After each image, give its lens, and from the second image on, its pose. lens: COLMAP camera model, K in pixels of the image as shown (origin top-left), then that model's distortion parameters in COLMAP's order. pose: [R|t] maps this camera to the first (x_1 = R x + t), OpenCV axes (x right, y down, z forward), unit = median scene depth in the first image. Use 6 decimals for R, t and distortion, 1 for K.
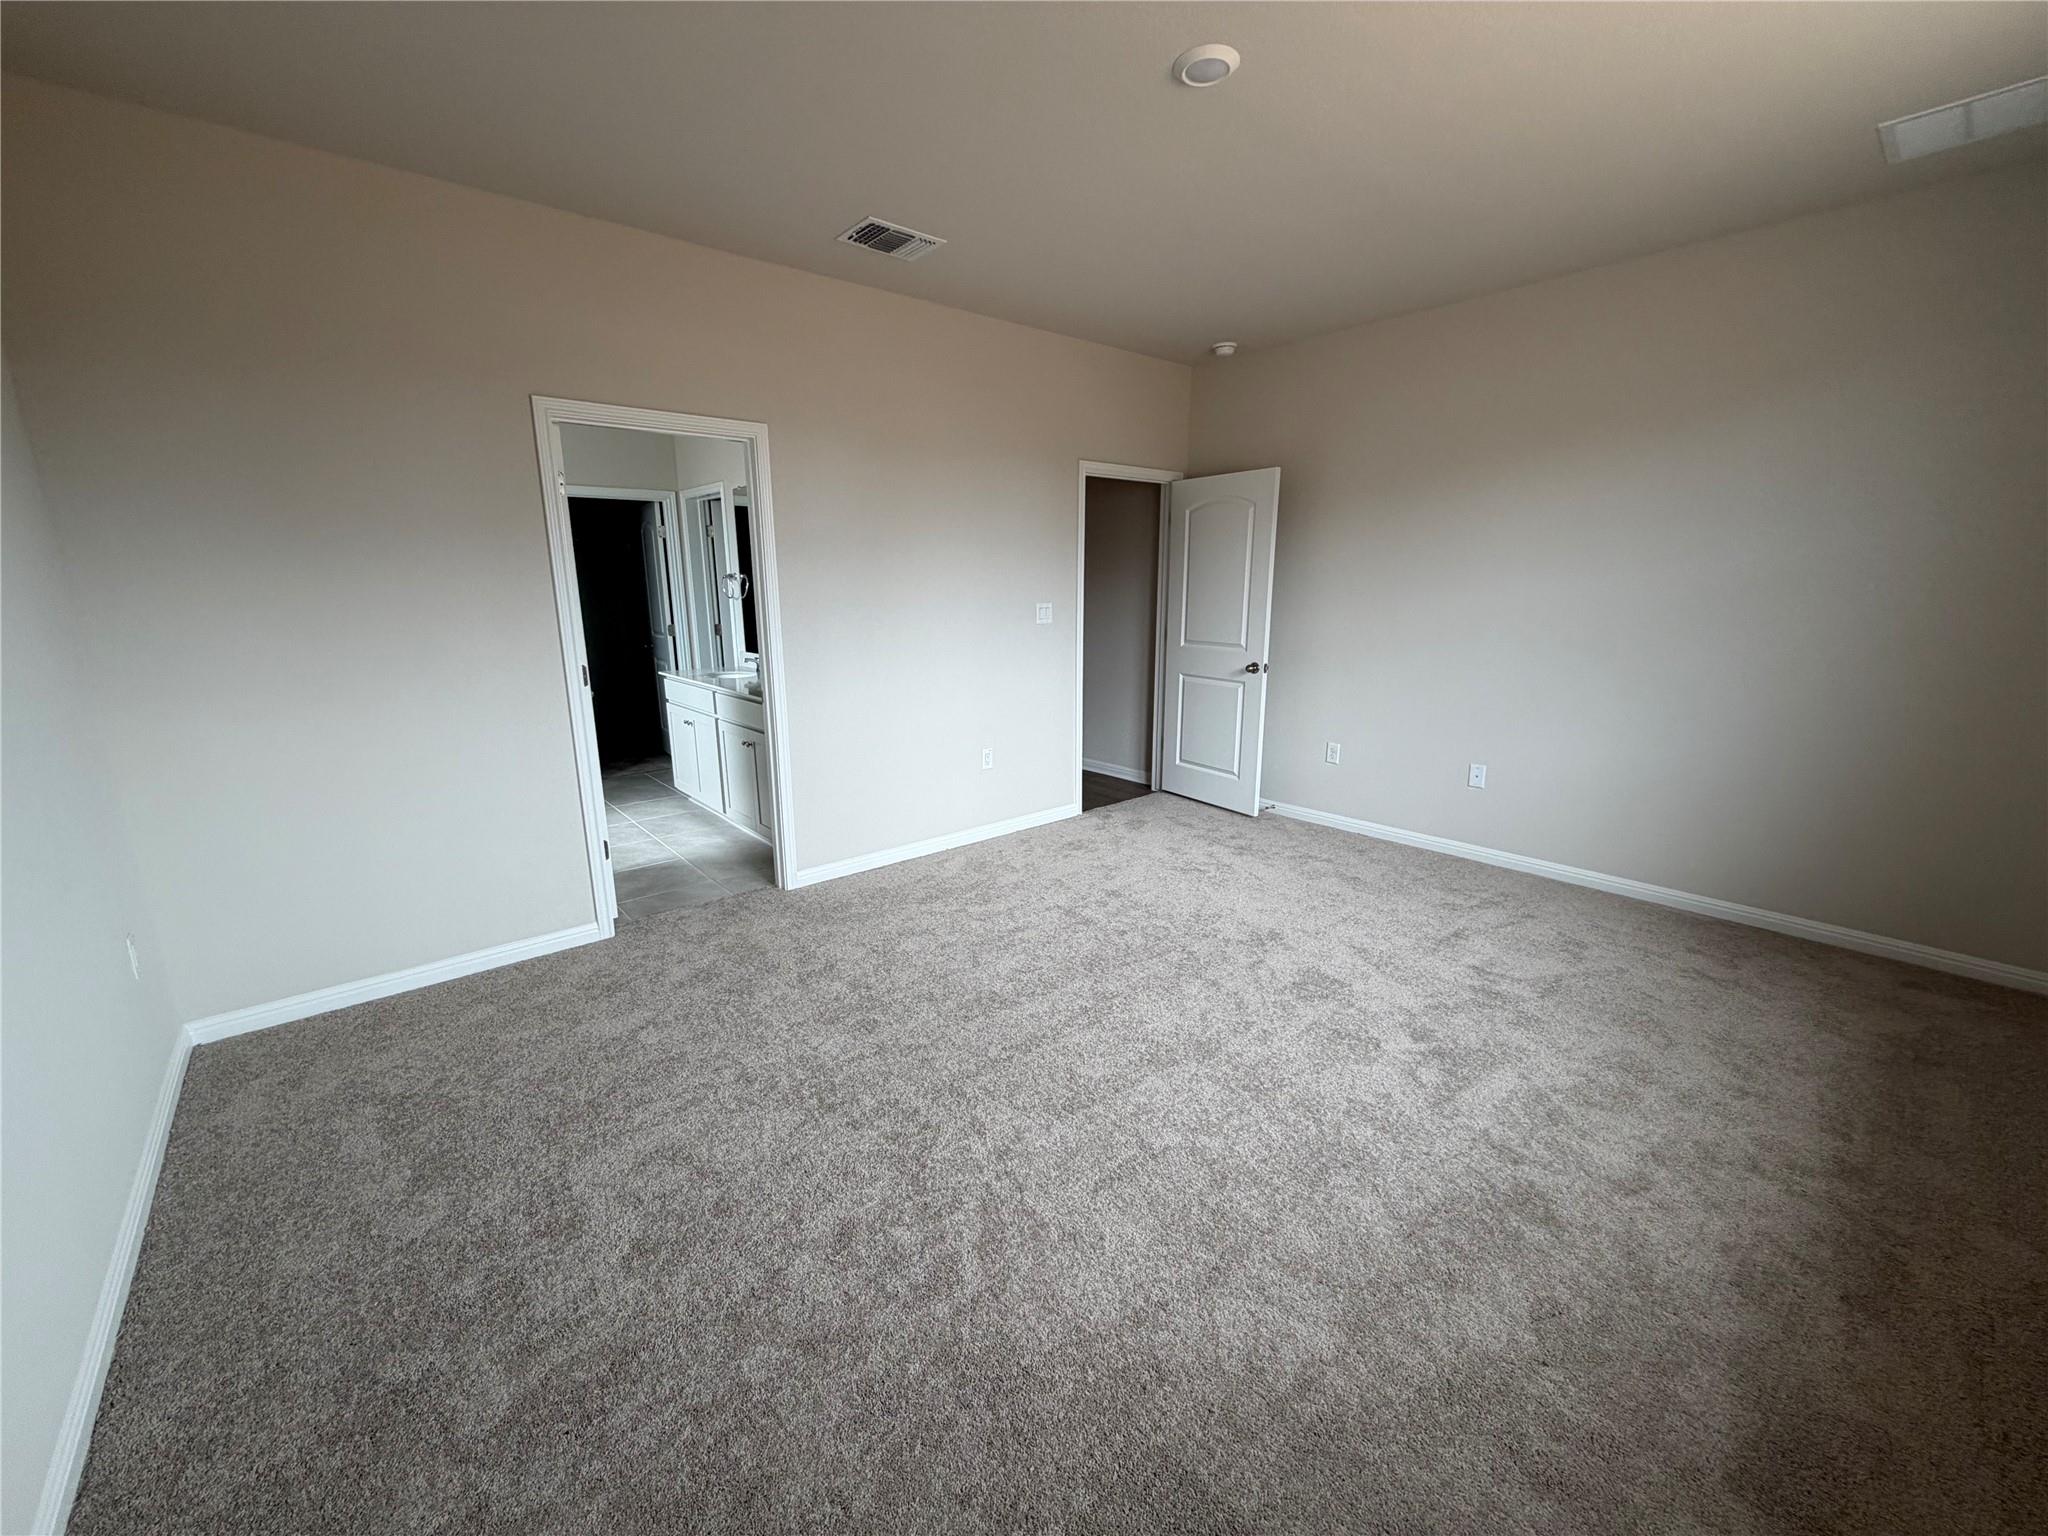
lens RADIAL K [[817.3, 0, 1023.0], [0, 817.3, 776.0], [0, 0, 1]] dist [-0.000518, 0.000234]
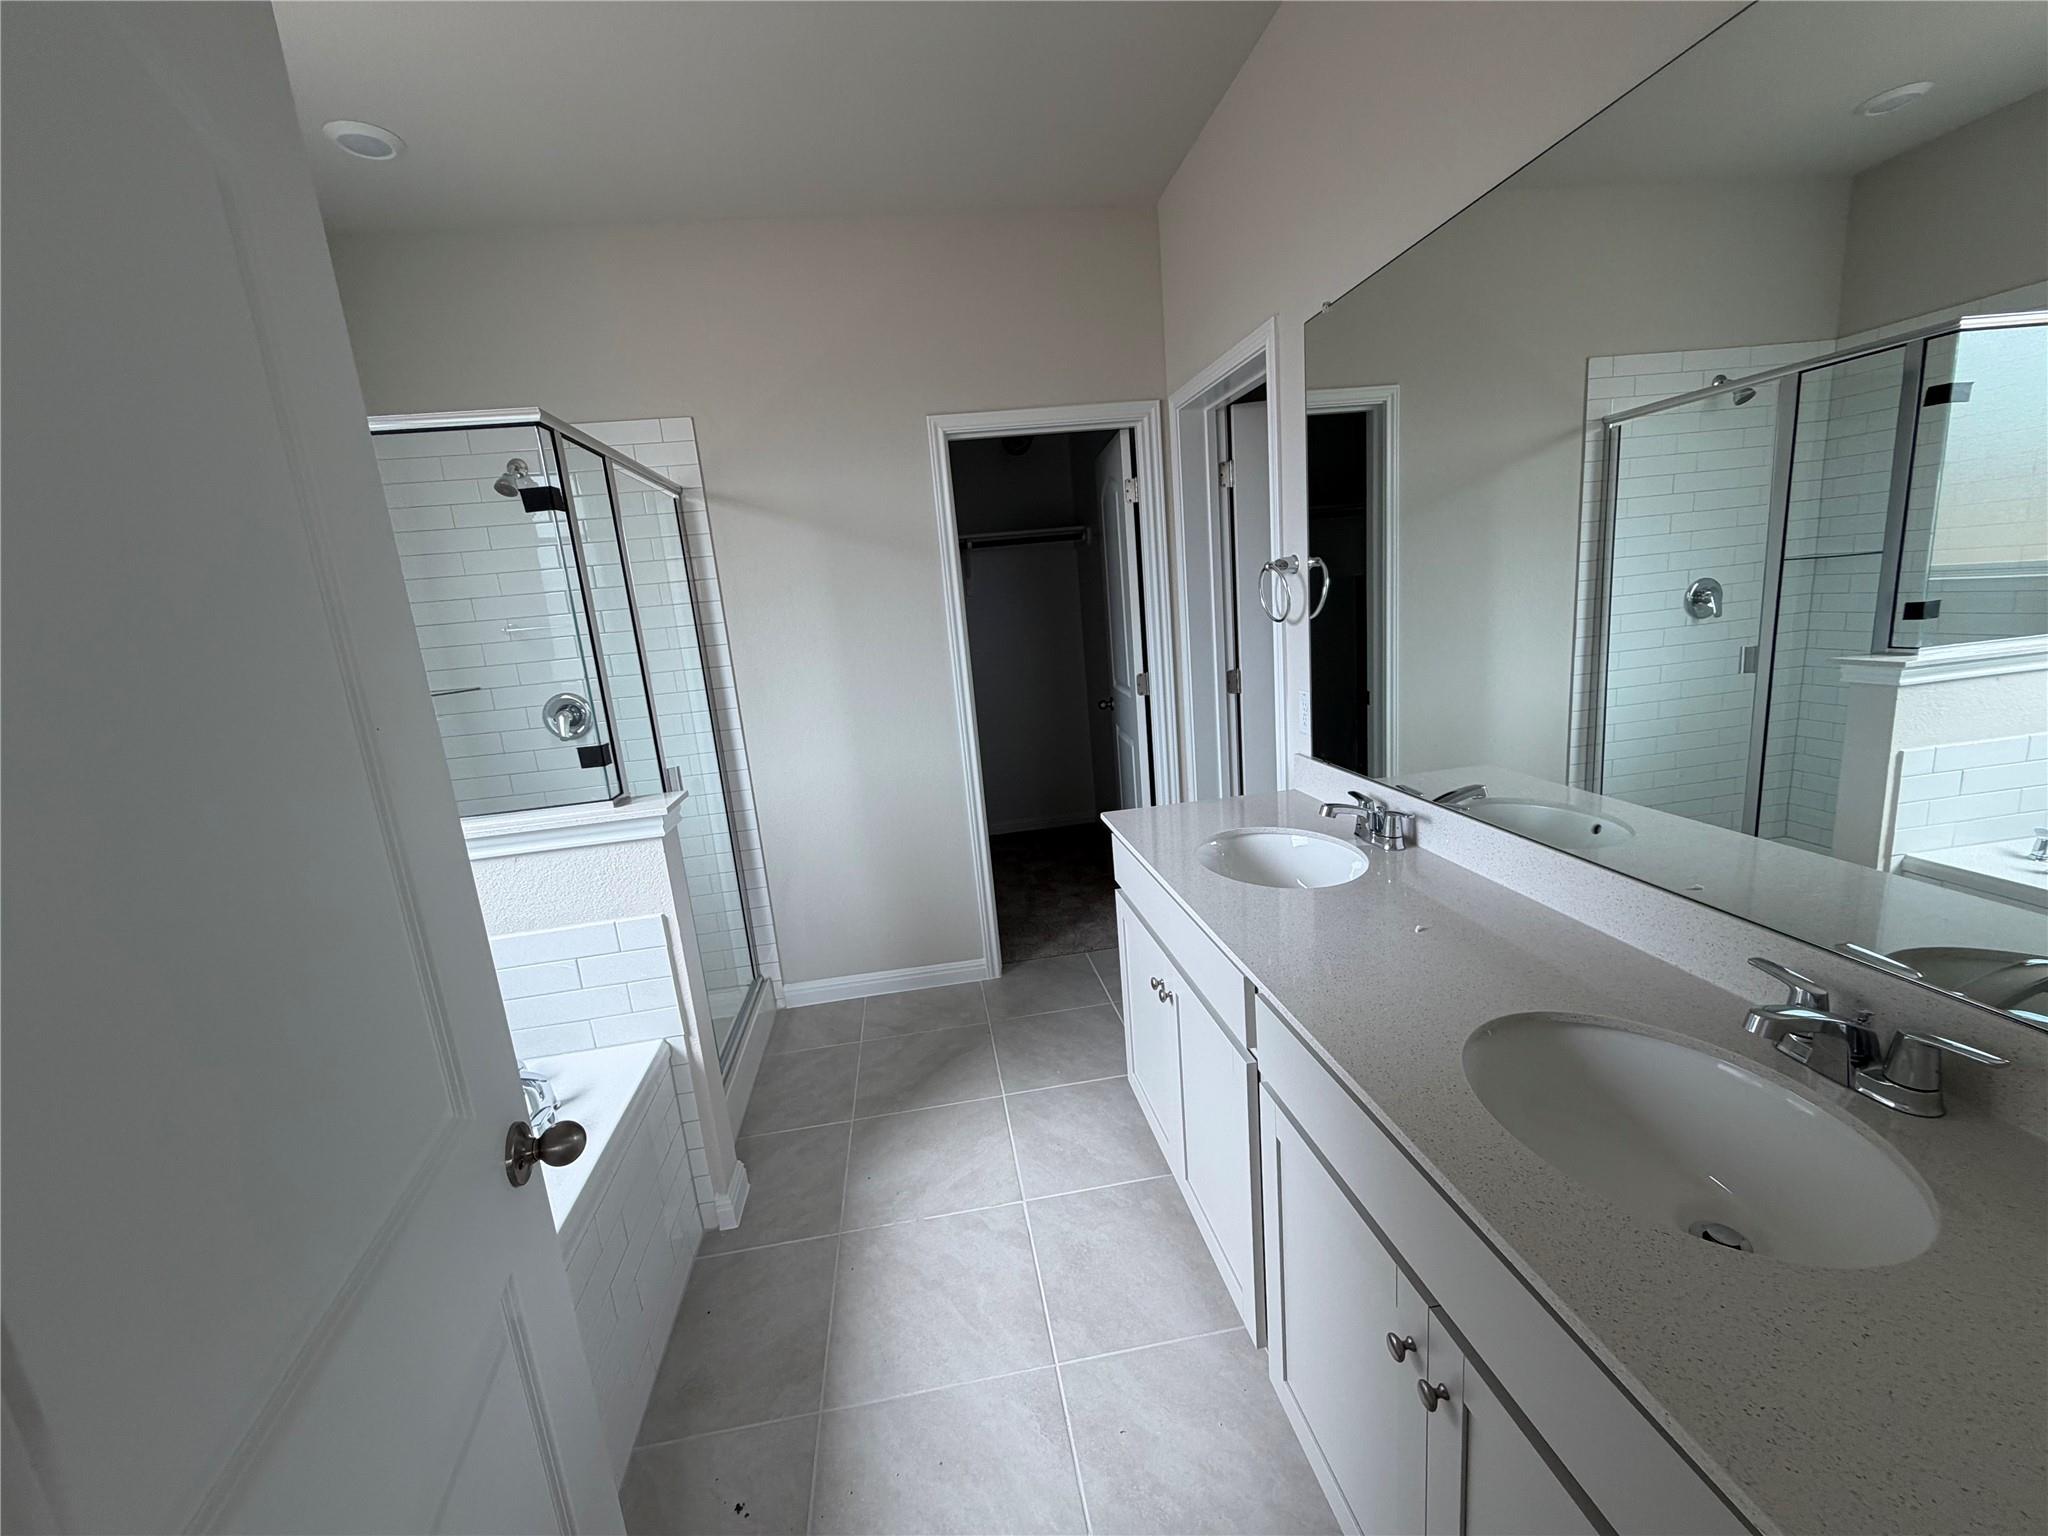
lens RADIAL K [[817.3, 0, 1011.2], [0, 817.3, 764.1], [0, 0, 1]] dist [-0.000518, 0.000234]
pose [[0.835273, 0.035329, -0.548699, -0.230795], [-0.036571, 0.999293, 0.008670, -0.137718], [0.548618, 0.012825, 0.835975, 0.561354]]
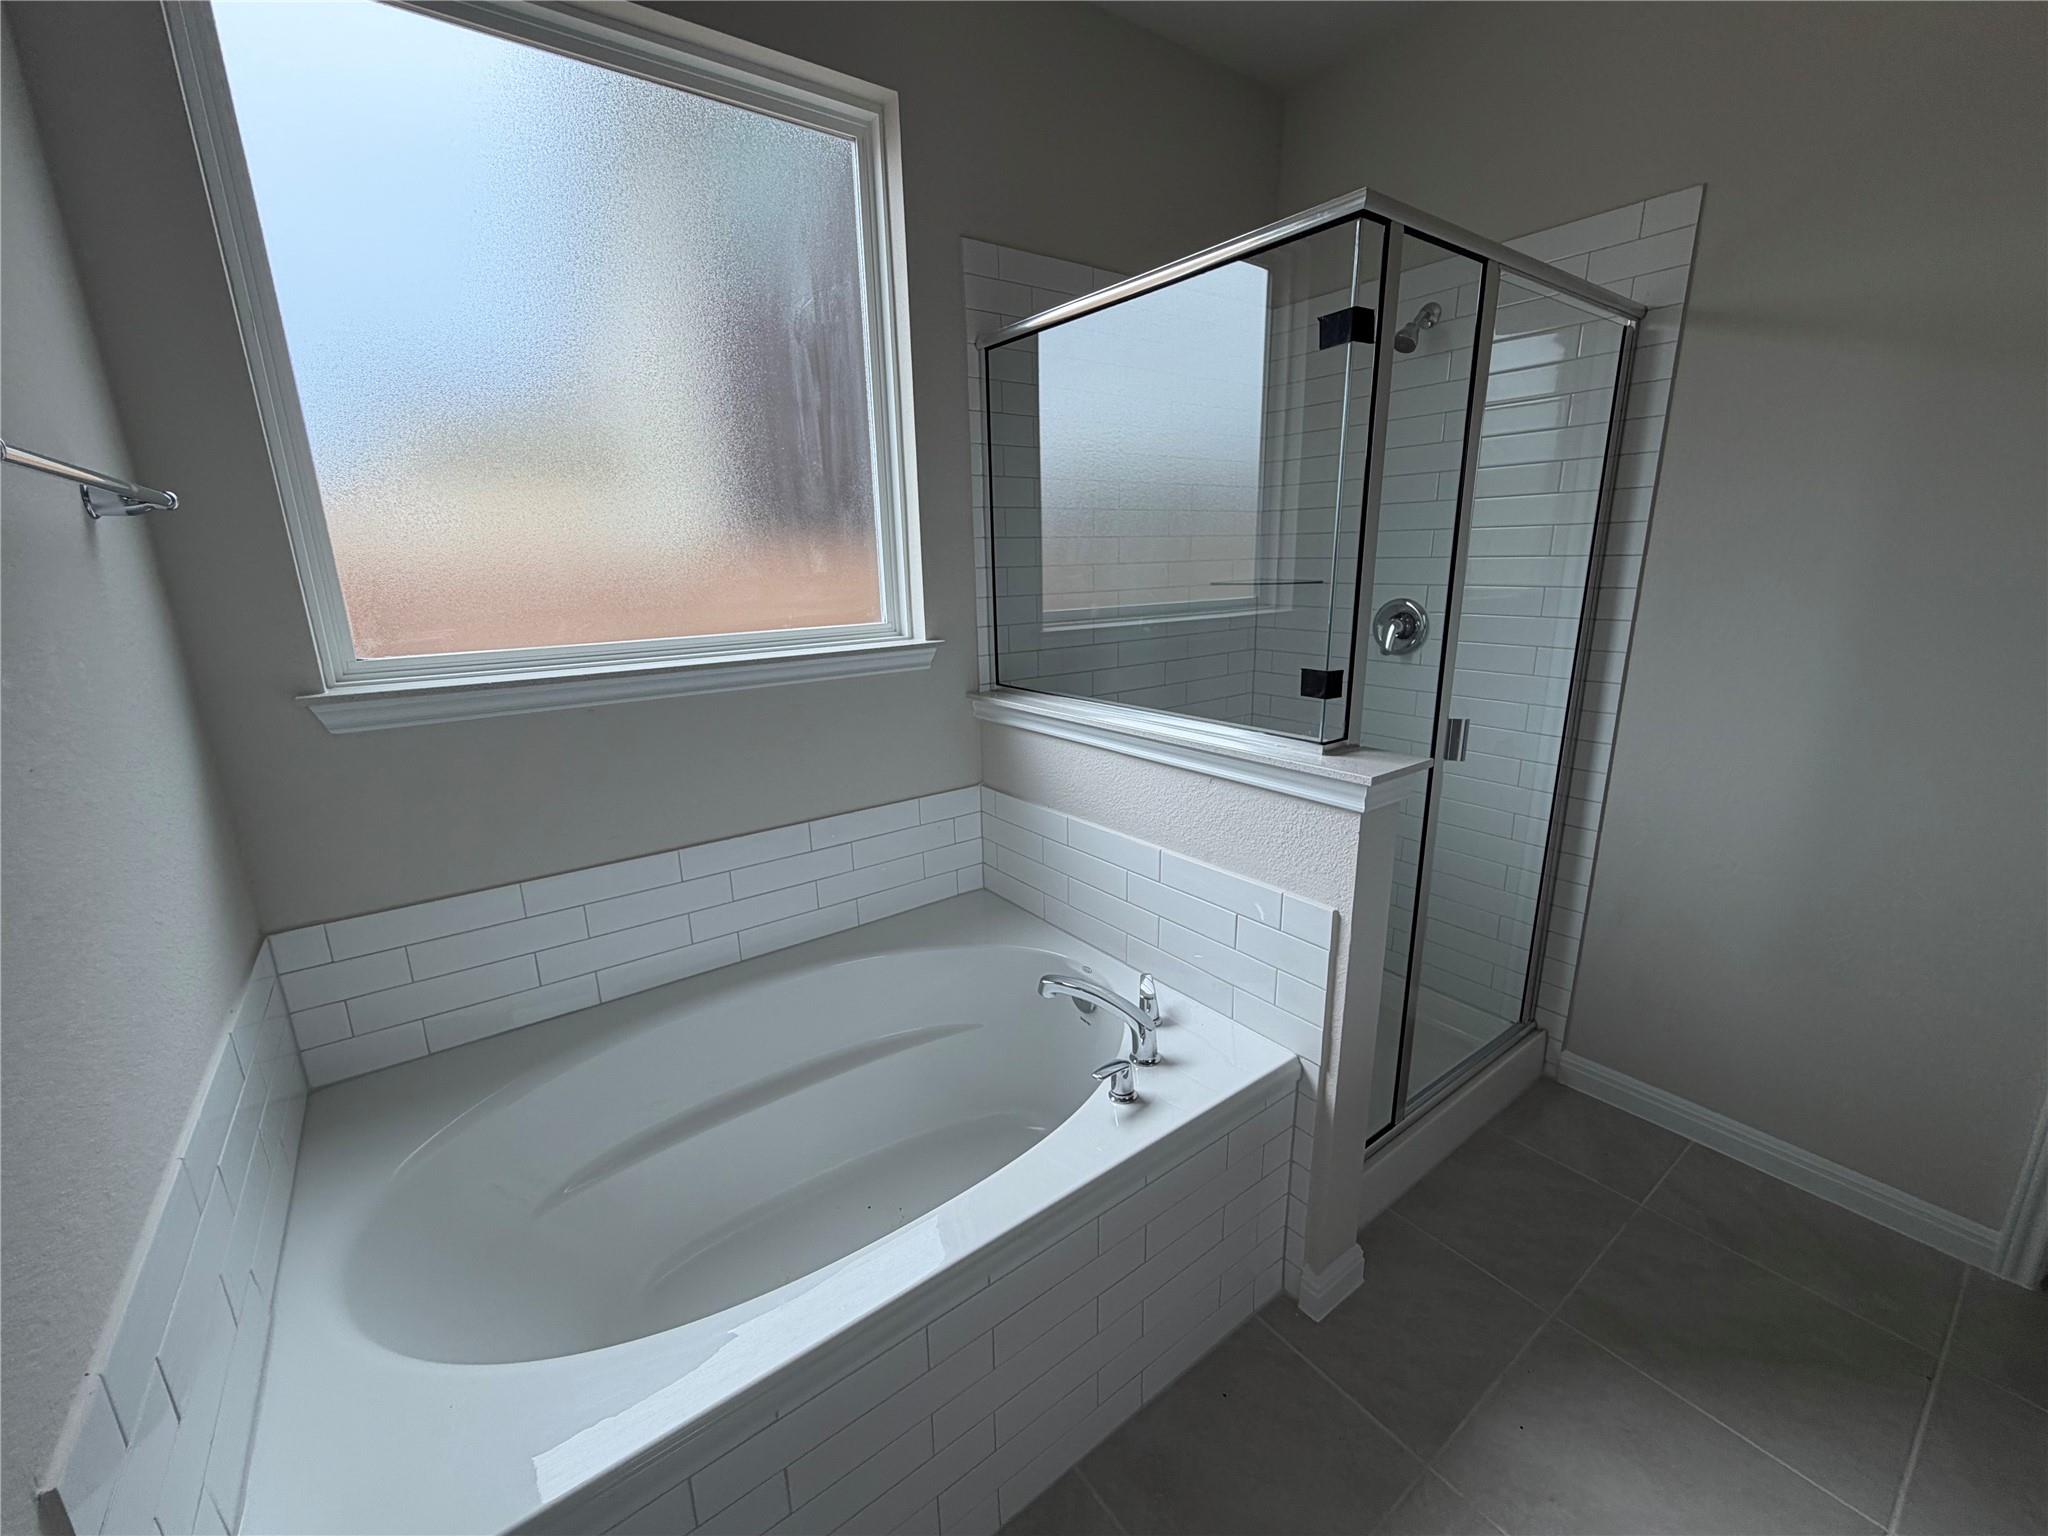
lens RADIAL K [[817.3, 0, 1029.0], [0, 817.3, 769.4], [0, 0, 1]] dist [-0.000518, 0.000234]
pose [[-0.066844, 0.255245, -0.964563, -0.294504], [-0.206809, 0.942187, 0.263656, -0.154476], [0.976095, 0.217104, -0.010193, 0.662623]]
